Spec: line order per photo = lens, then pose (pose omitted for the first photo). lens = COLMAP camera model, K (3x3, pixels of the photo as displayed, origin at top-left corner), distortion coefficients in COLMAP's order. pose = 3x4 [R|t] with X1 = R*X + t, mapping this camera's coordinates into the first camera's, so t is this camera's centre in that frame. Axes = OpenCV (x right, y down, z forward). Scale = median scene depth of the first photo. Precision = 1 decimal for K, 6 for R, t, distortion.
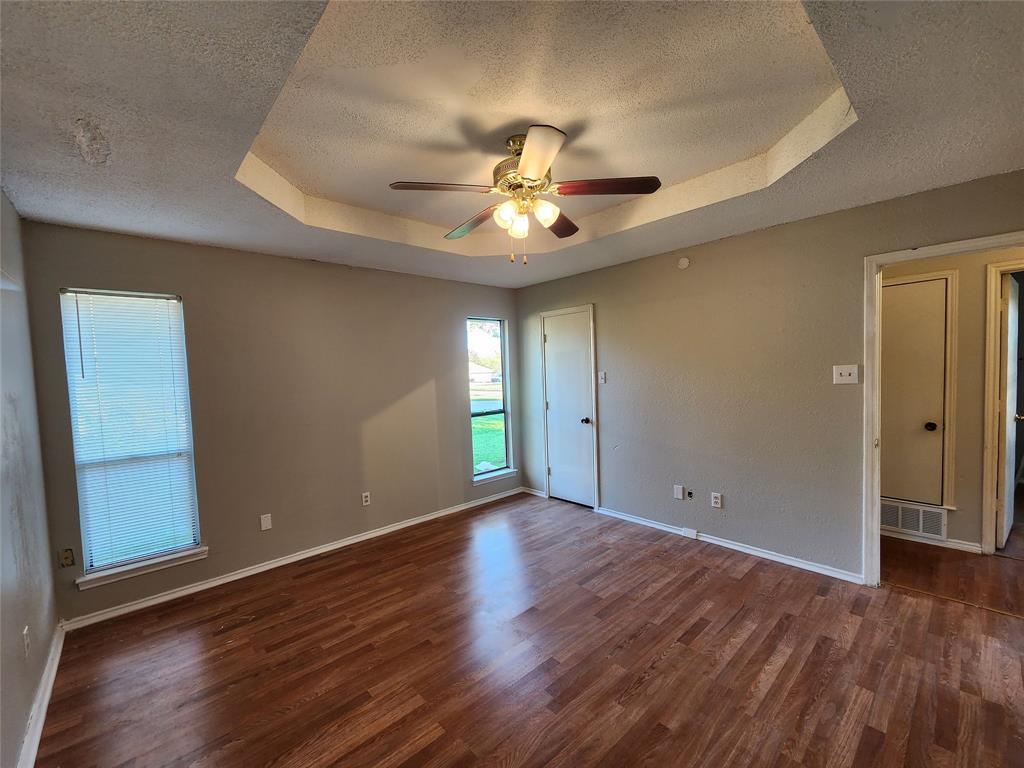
lens RADIAL K [[421.2, 0, 506.4], [0, 421.2, 402.1], [0, 0, 1]] dist [0.002327, -0.001895]
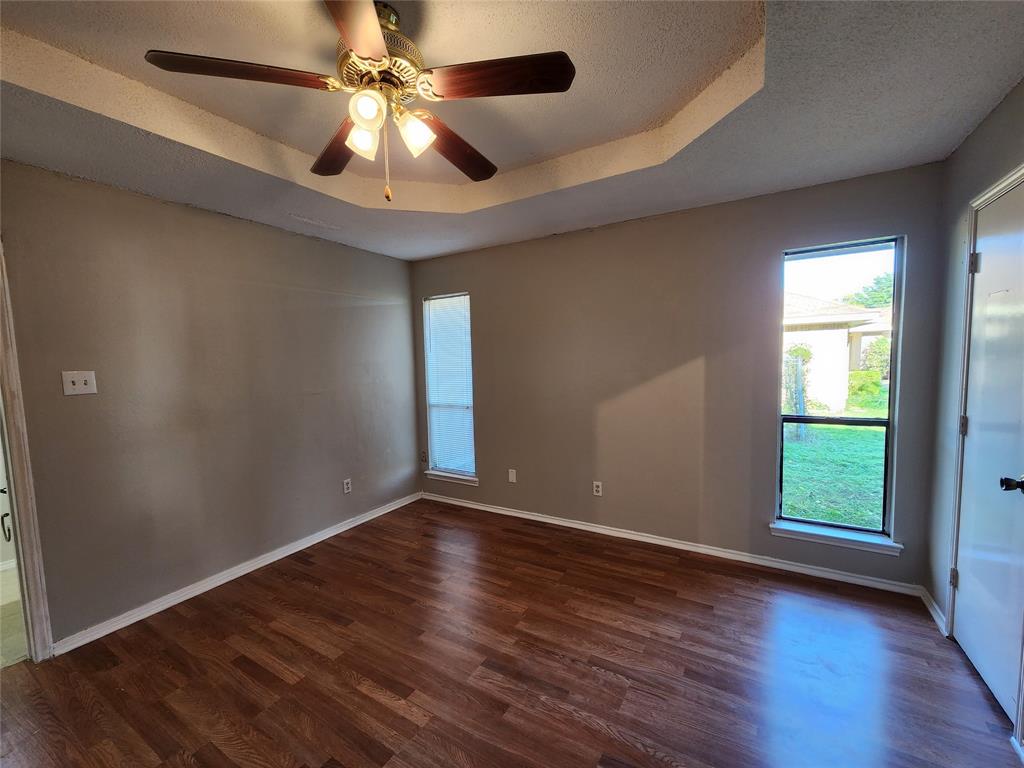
lens RADIAL K [[421.2, 0, 510.2], [0, 421.2, 396.6], [0, 0, 1]] dist [0.002327, -0.001895]
pose [[0.287805, 0.115551, -0.950692, 0.523846], [-0.056844, 0.993005, 0.103485, -0.056346], [0.956000, 0.024257, 0.292361, 0.650359]]
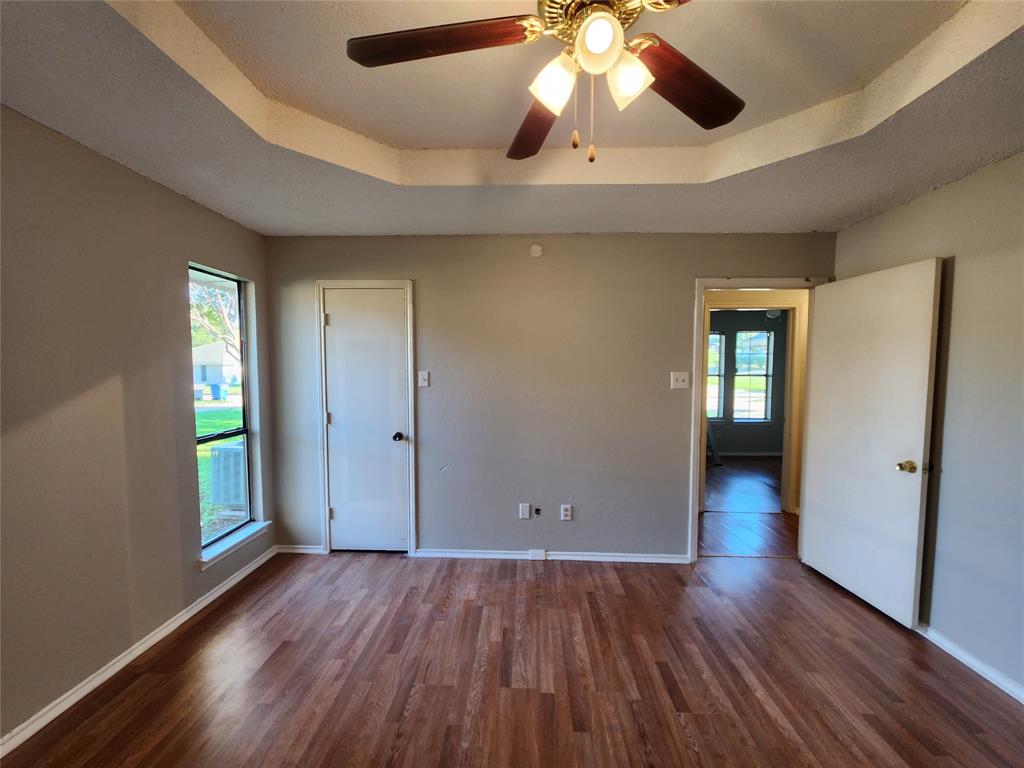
lens RADIAL K [[421.2, 0, 507.9], [0, 421.2, 395.2], [0, 0, 1]] dist [0.002327, -0.001895]
pose [[0.703454, -0.010970, 0.710656, -0.267279], [0.025374, 0.999631, -0.009686, -0.021896], [-0.710287, 0.024846, 0.703473, 0.459220]]
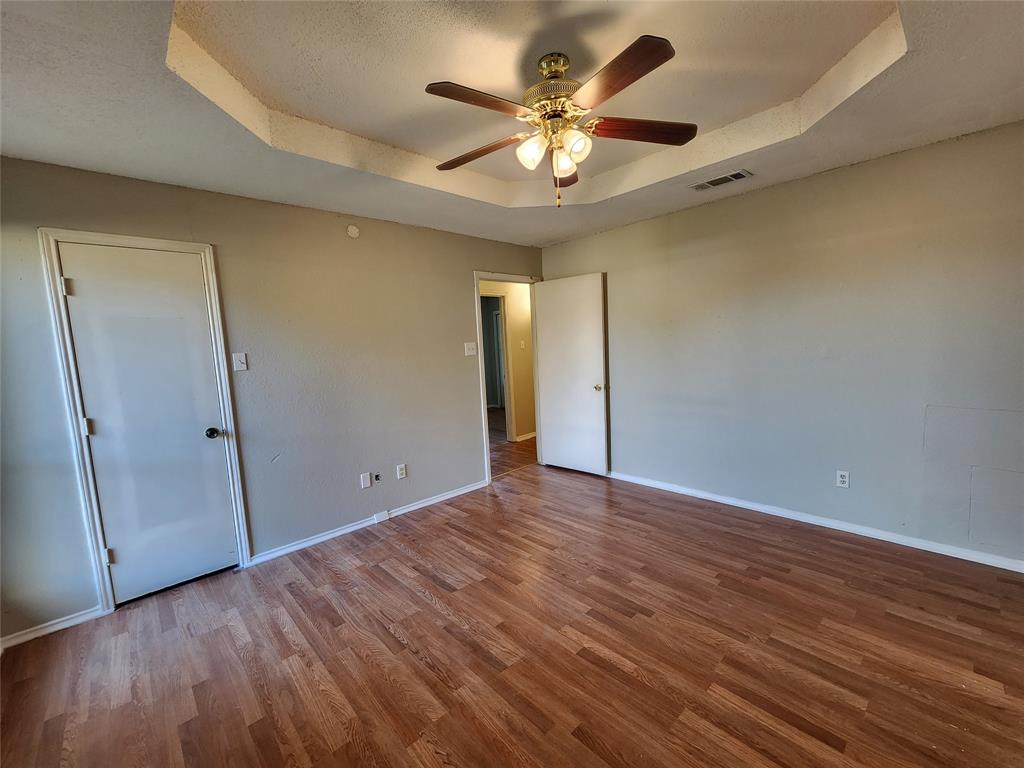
lens RADIAL K [[421.2, 0, 515.9], [0, 421.2, 393.4], [0, 0, 1]] dist [0.002327, -0.001895]
pose [[-0.017905, -0.081830, 0.996485, -0.573648], [0.124772, 0.988671, 0.083430, -0.012981], [-0.992024, 0.125828, -0.007492, 0.746329]]
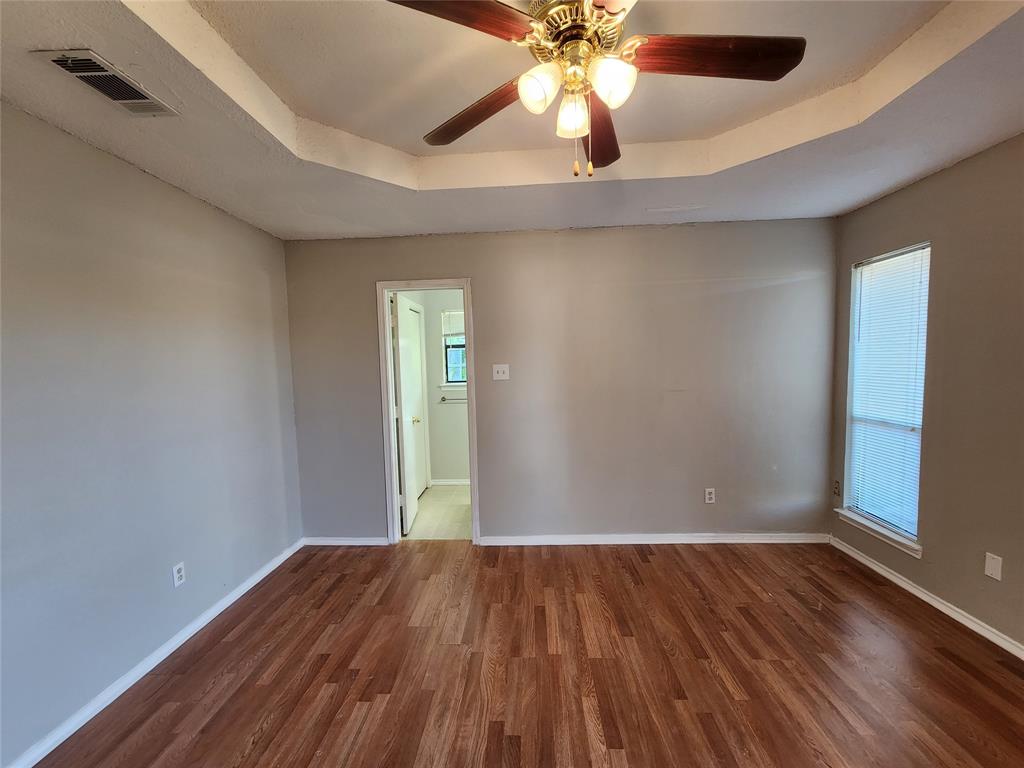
lens RADIAL K [[421.2, 0, 504.4], [0, 421.2, 395.9], [0, 0, 1]] dist [0.002327, -0.001895]
pose [[-0.710330, 0.109464, -0.695305, 0.377214], [-0.001445, 0.987604, 0.156958, -0.070530], [0.703867, 0.112496, -0.701367, 0.903220]]
